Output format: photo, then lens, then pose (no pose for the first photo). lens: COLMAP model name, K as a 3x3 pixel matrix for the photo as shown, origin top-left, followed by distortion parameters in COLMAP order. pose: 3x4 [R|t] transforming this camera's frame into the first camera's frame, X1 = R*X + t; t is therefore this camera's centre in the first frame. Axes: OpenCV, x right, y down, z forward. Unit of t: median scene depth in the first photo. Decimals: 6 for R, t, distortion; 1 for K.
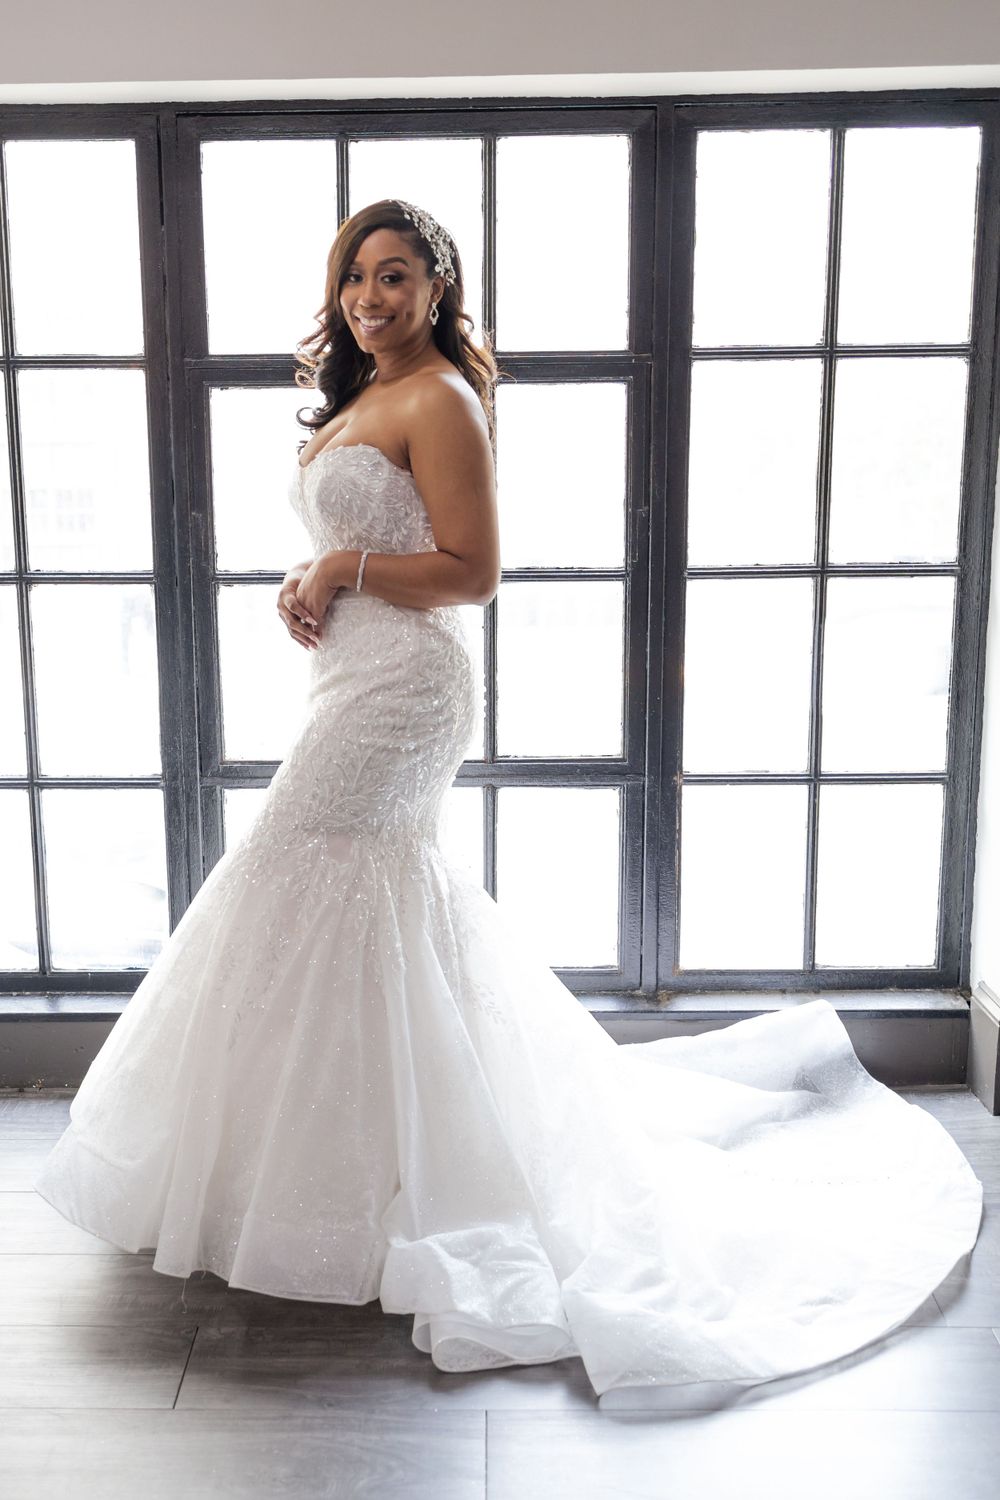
lens RADIAL K [[1683.8, 0, 395.5], [0, 1683.8, 722.7], [0, 0, 1]] dist [0.036125, 0.000000]
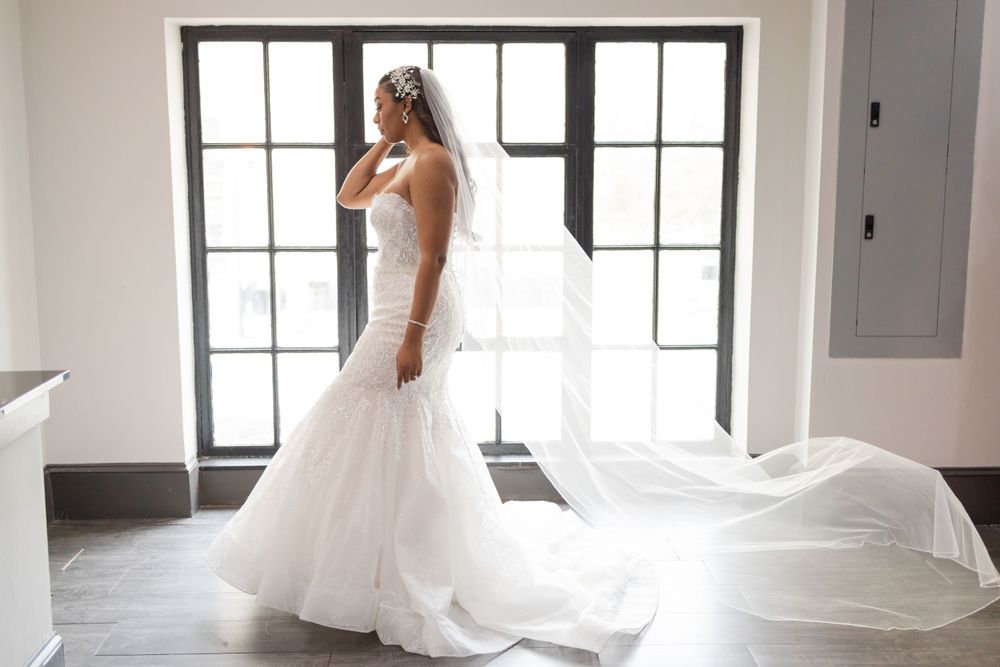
lens RADIAL K [[1122.5, 0, 437.6], [0, 1122.5, 298.8], [0, 0, 1]] dist [0.036125, 0.000000]
pose [[0.998748, 0.003059, 0.049929, -0.090157], [0.000673, 0.997216, -0.074564, 0.078887], [-0.050018, 0.074504, 0.995966, -0.376848]]
